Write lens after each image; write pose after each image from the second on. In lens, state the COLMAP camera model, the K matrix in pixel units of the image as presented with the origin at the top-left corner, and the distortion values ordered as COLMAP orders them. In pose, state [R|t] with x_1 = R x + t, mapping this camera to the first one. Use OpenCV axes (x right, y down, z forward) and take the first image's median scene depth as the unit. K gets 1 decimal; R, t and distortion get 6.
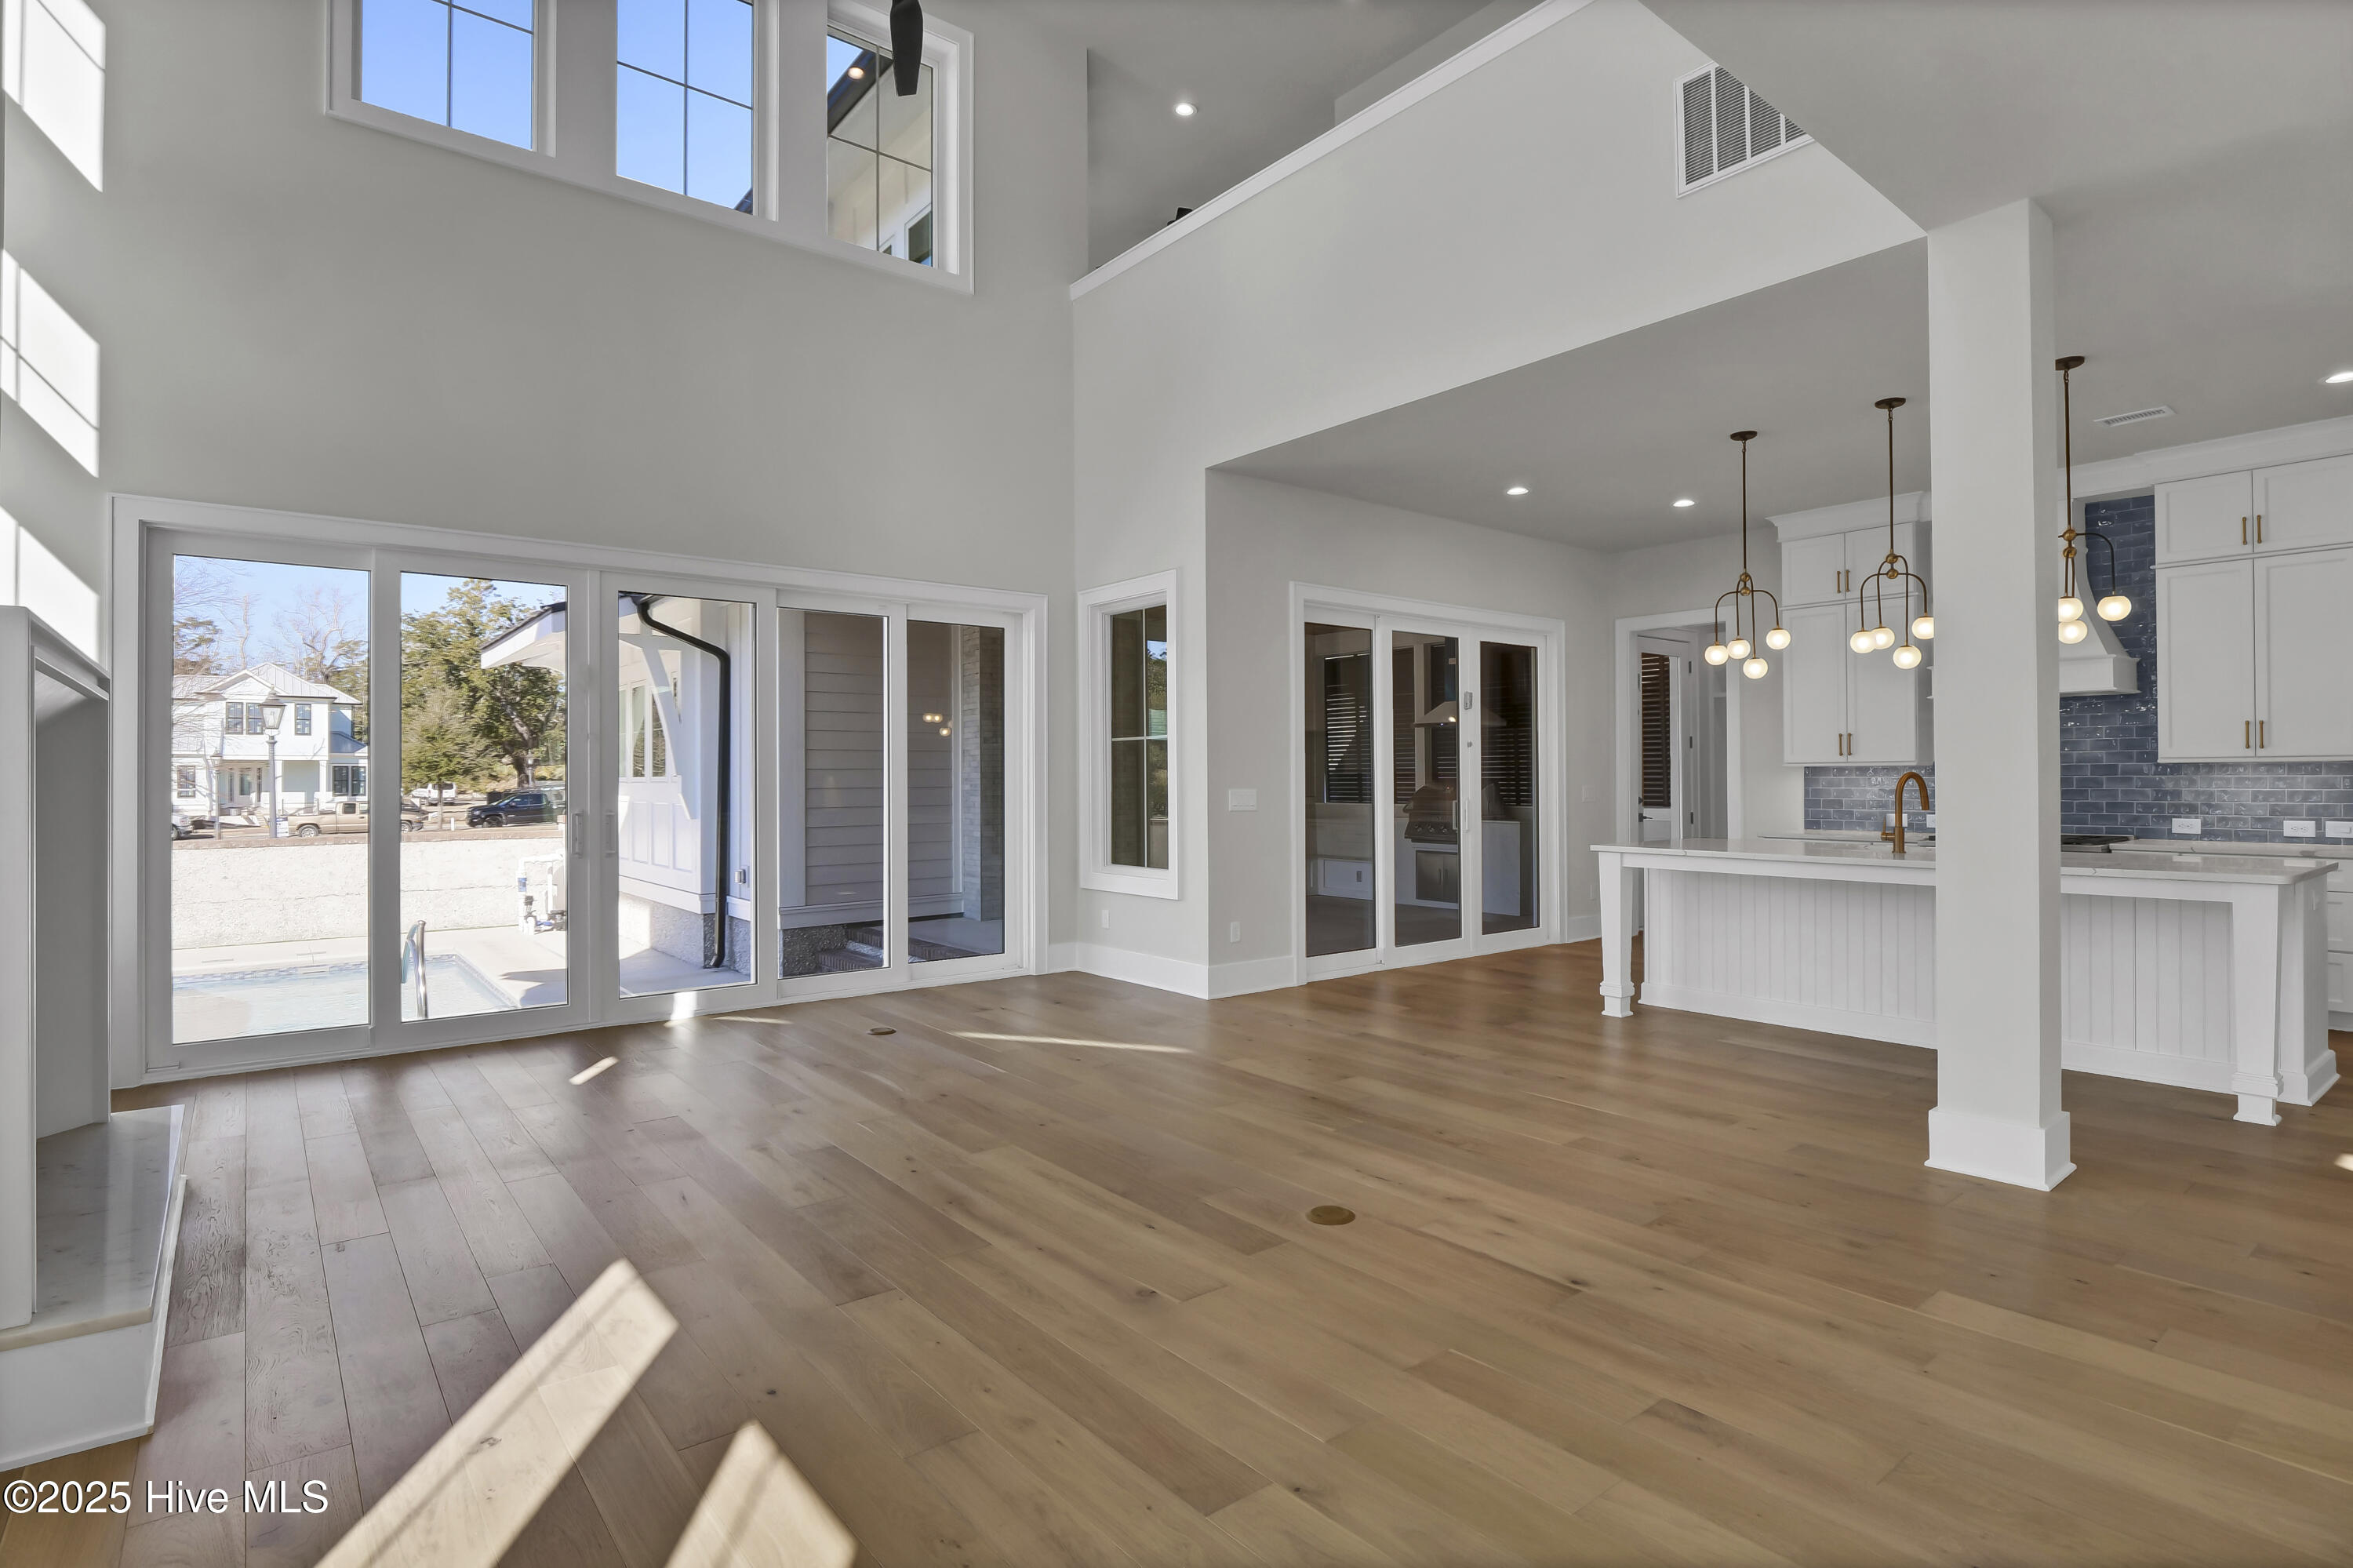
lens RADIAL K [[1174.1, 0, 1190.3], [0, 1174.1, 775.1], [0, 0, 1]] dist [-0.013656, -0.000711]
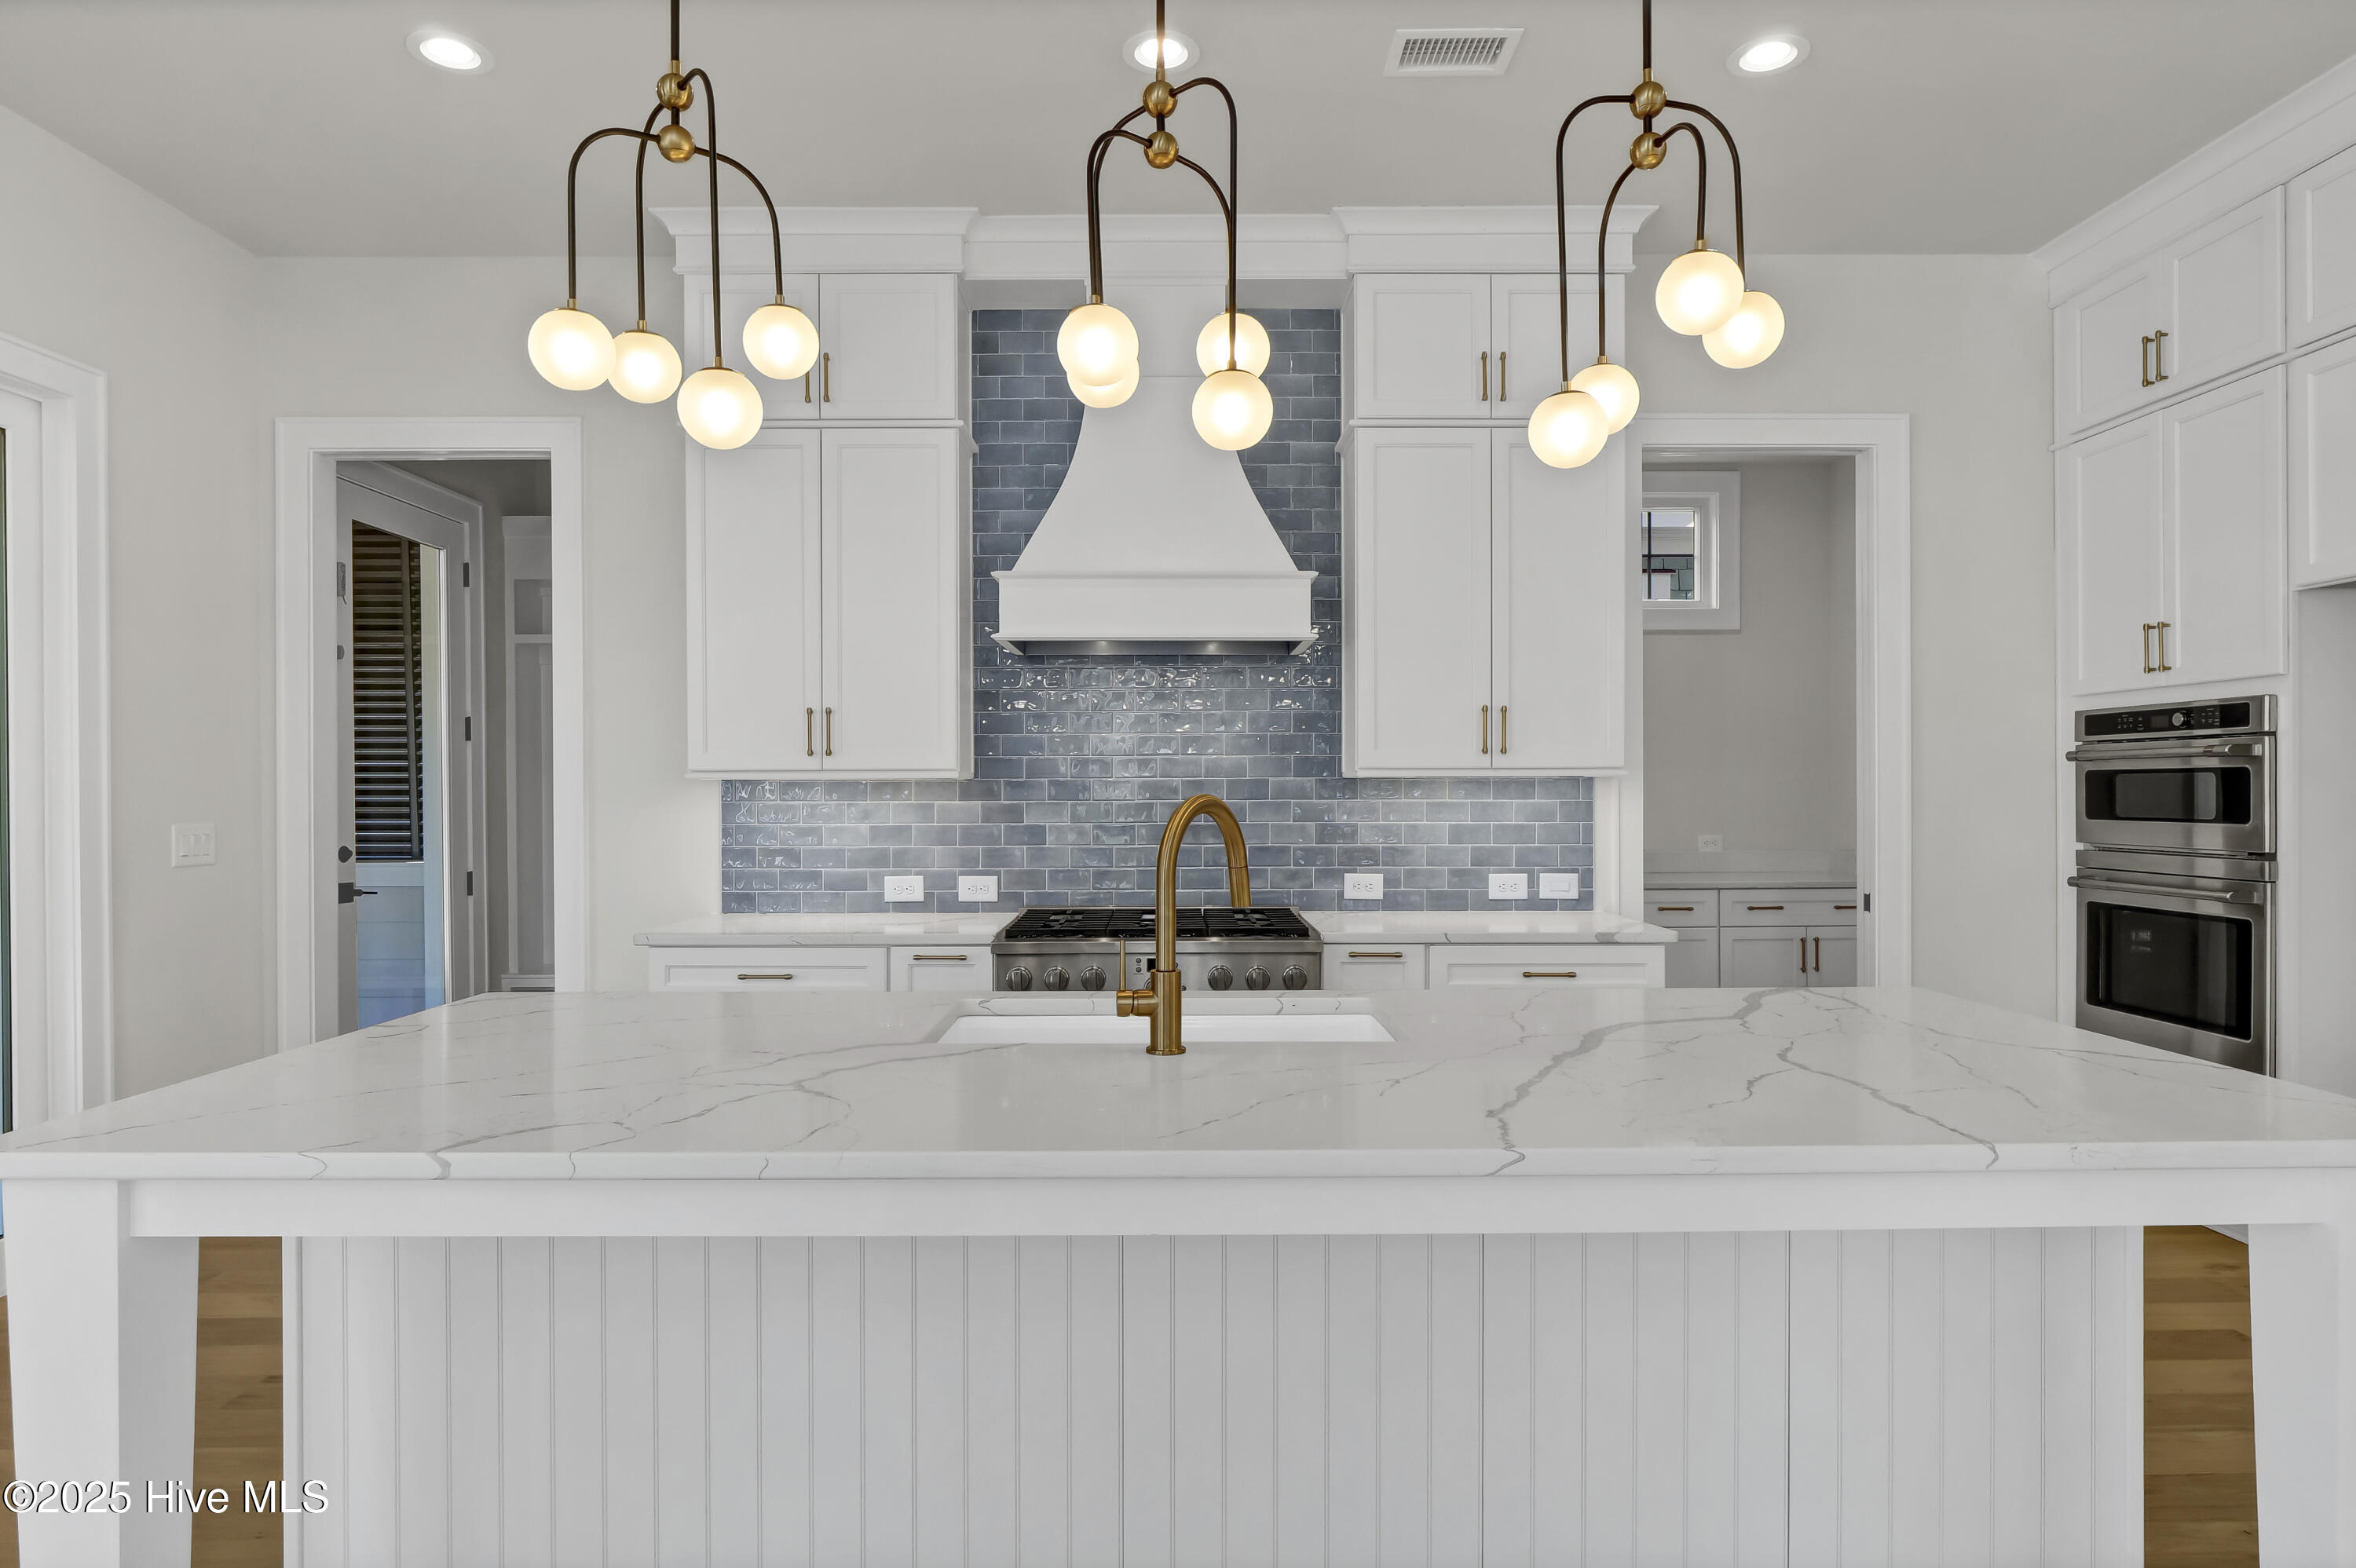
lens RADIAL K [[1309.3, 0, 1172.3], [0, 1309.3, 795.9], [0, 0, 1]] dist [-0.001446, 0.000172]
pose [[0.622769, 0.001822, 0.782404, 0.284836], [-0.002893, 0.999996, -0.000026, -0.001354], [-0.782400, -0.002247, 0.622772, 0.667089]]
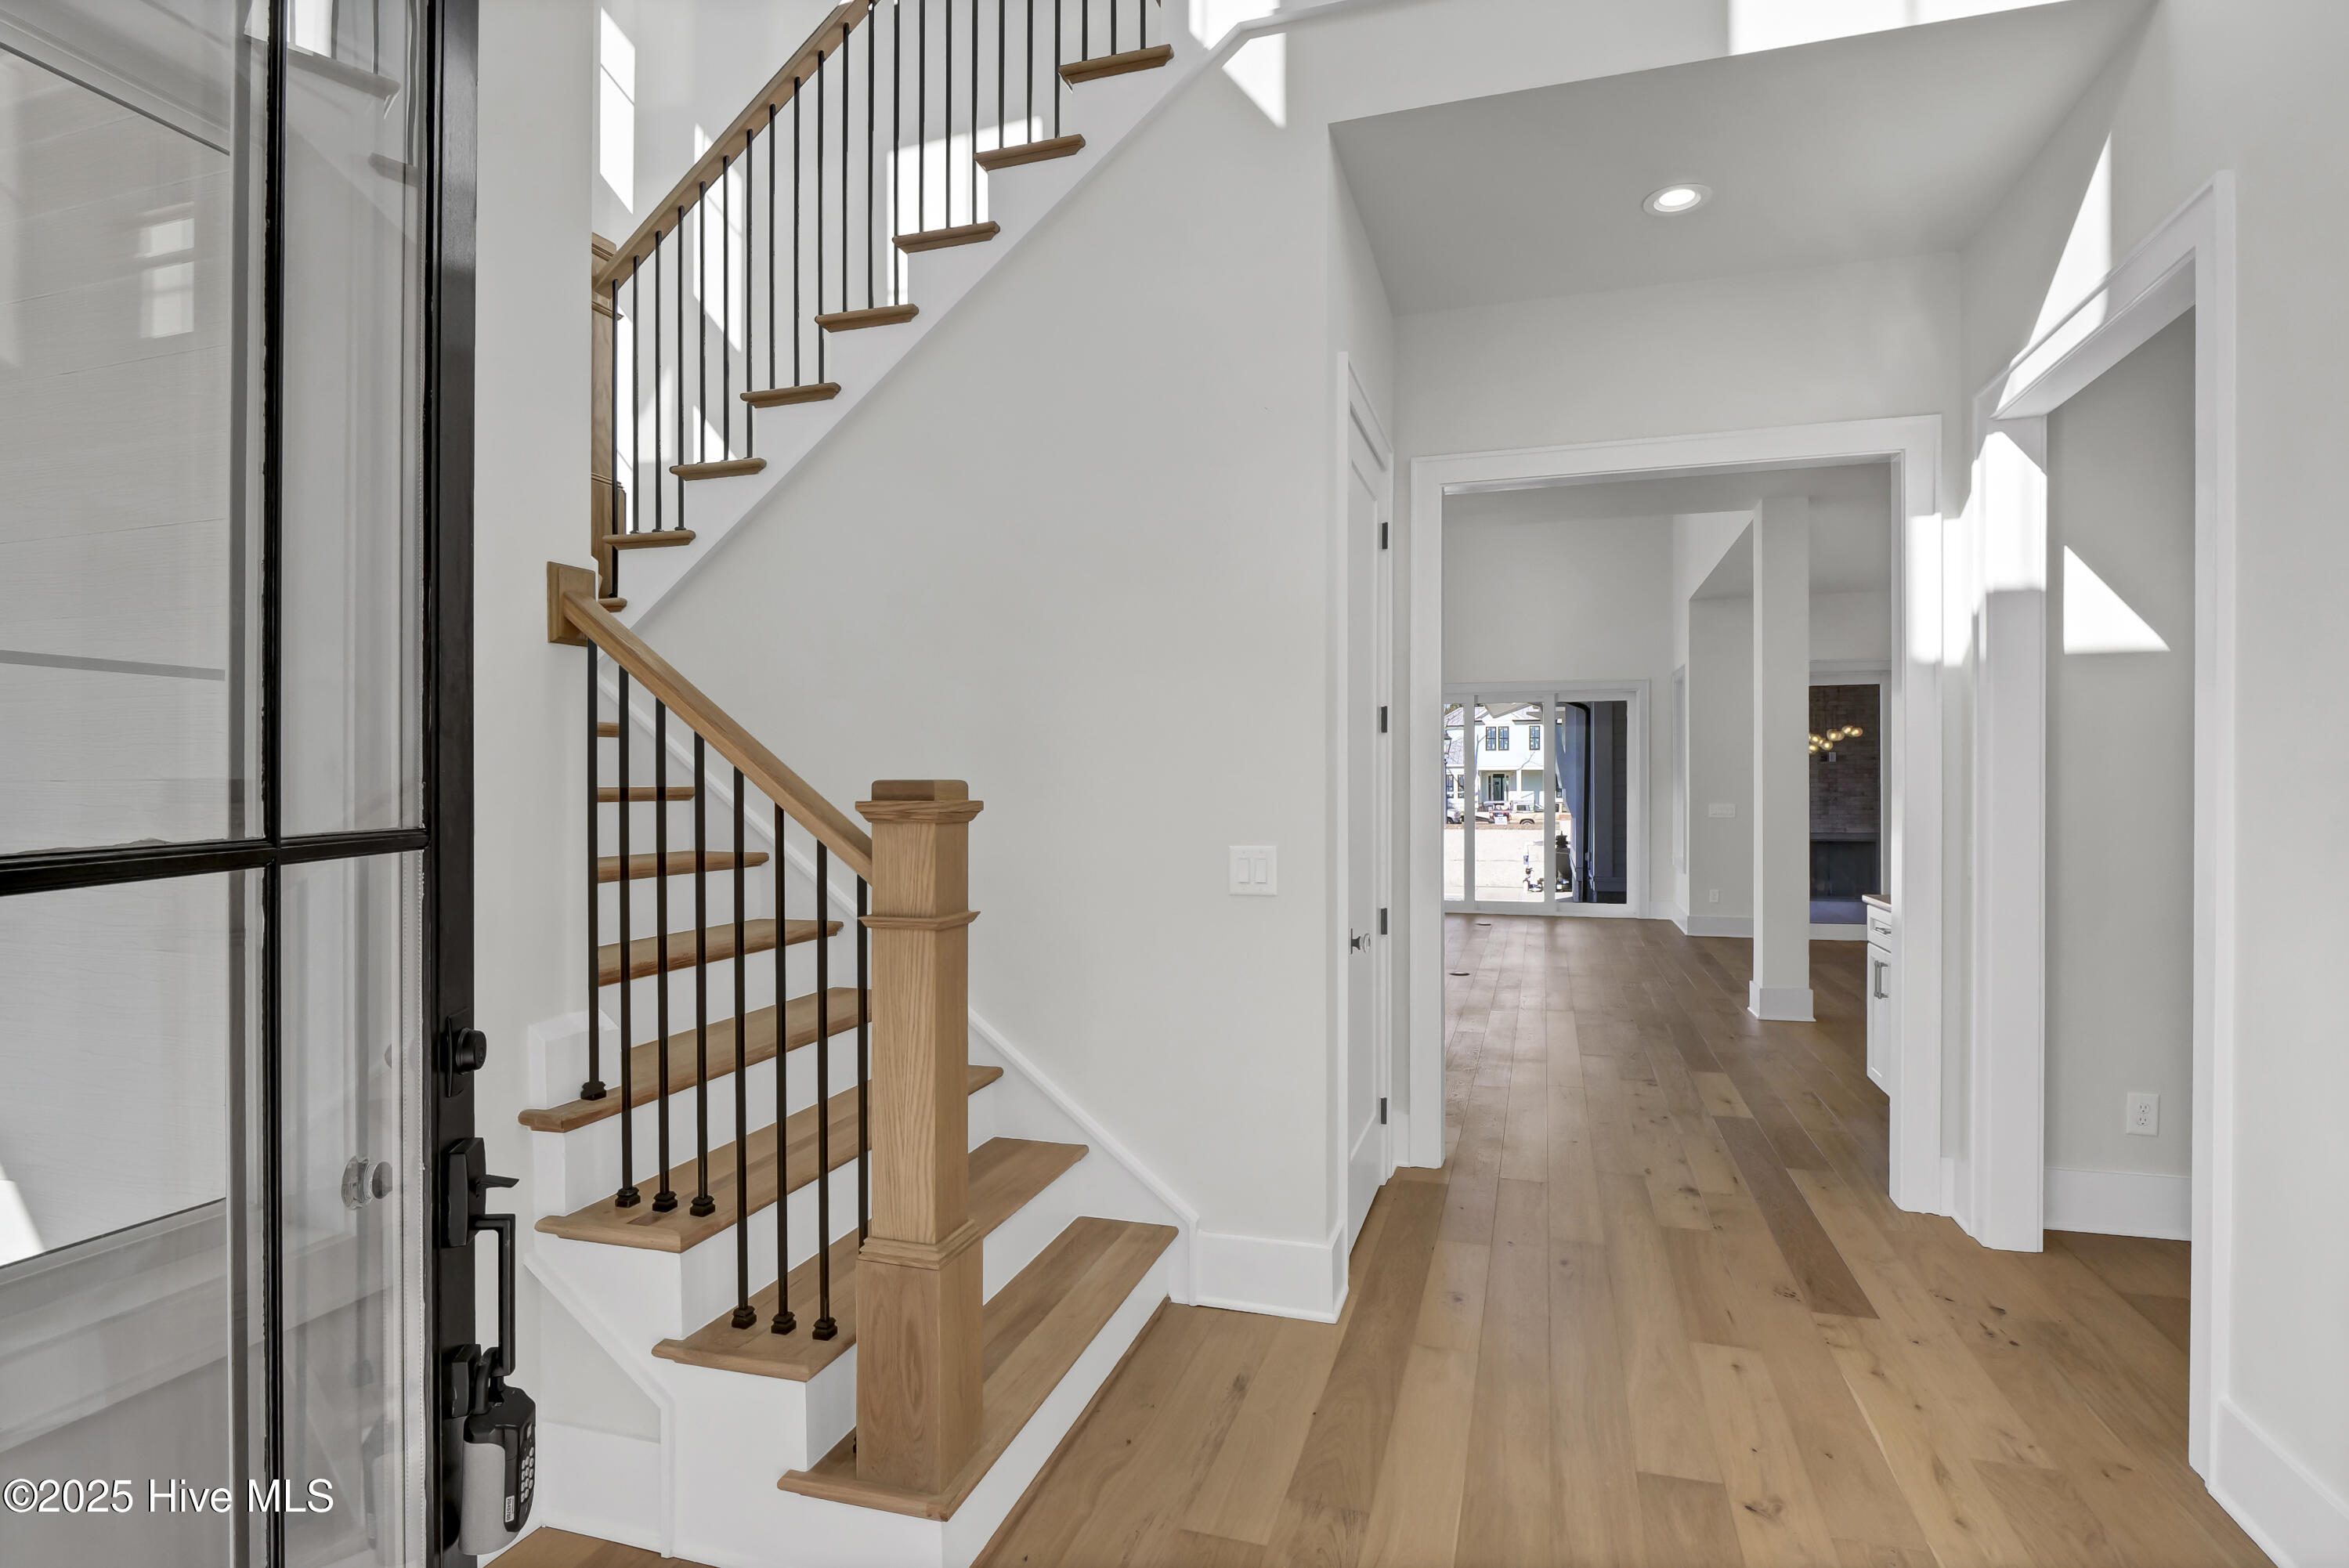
lens RADIAL K [[1172.0, 0, 1188.2], [0, 1172.0, 775.1], [0, 0, 1]] dist [-0.013656, -0.000711]
pose [[0.560097, -0.007674, -0.828392, 0.964618], [0.007385, 0.999964, -0.004269, -0.026229], [0.828394, -0.003727, 0.560133, -0.446910]]
